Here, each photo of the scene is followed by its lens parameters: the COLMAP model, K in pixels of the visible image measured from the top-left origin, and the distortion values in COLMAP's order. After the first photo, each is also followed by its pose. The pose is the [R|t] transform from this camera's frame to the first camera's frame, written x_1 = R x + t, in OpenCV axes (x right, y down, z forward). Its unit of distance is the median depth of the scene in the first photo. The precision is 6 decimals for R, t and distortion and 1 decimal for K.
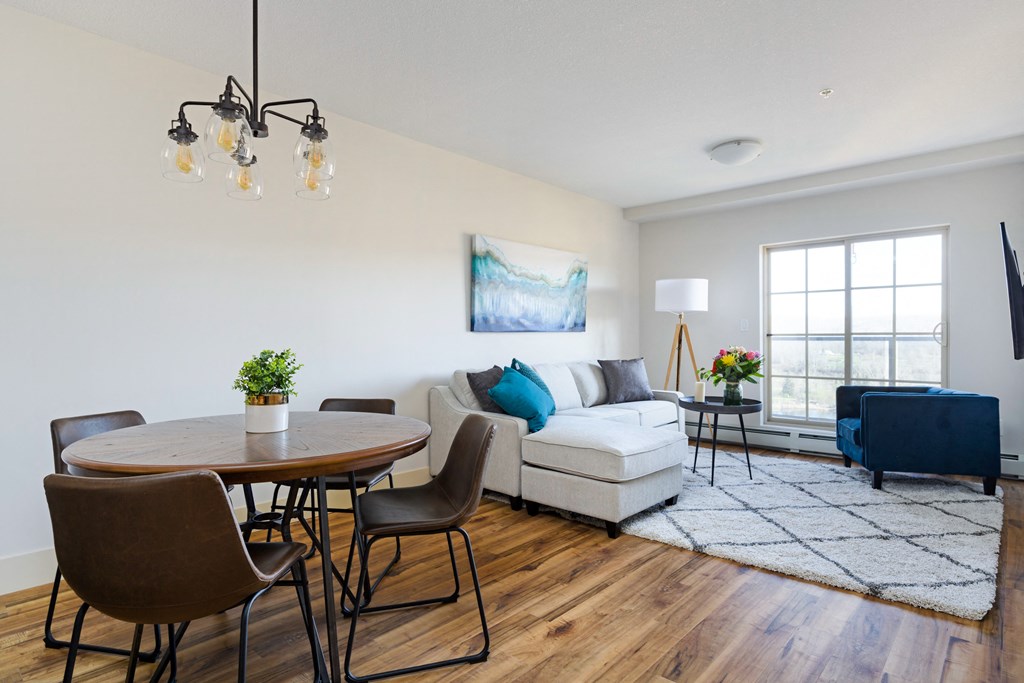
lens RADIAL K [[545.6, 0, 510.3], [0, 545.6, 342.6], [0, 0, 1]] dist [-0.000275, 0.002376]
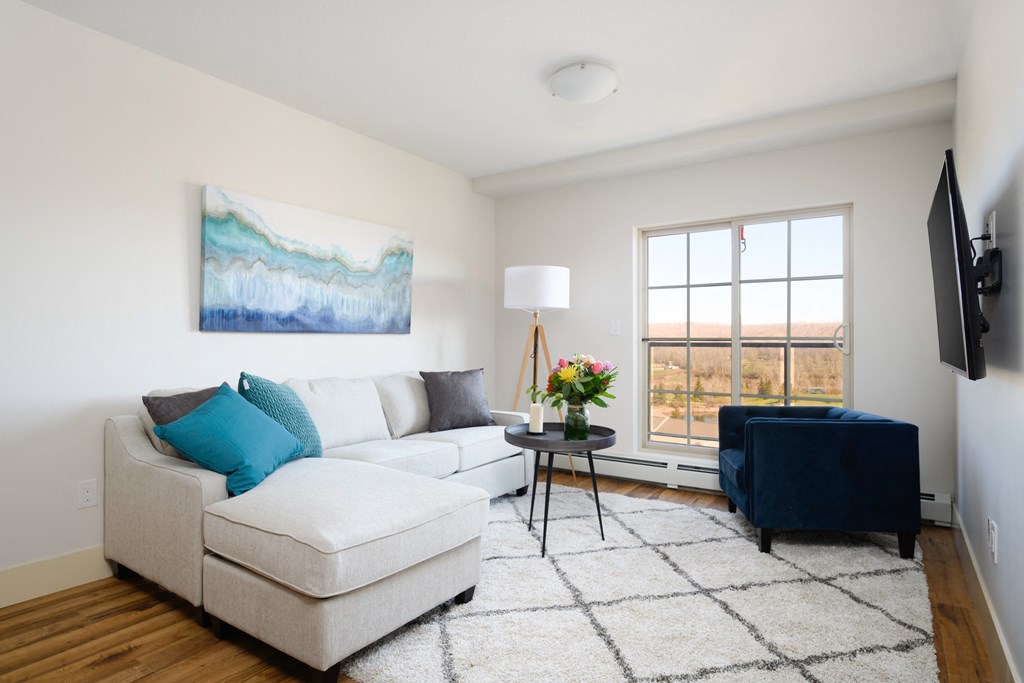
lens RADIAL K [[545.6, 0, 505.0], [0, 545.6, 342.7], [0, 0, 1]] dist [-0.000275, 0.002376]
pose [[0.992040, 0.005181, 0.125819, 0.218341], [-0.004043, 0.999949, -0.009302, -0.001290], [-0.125861, 0.008719, 0.992010, 0.297333]]
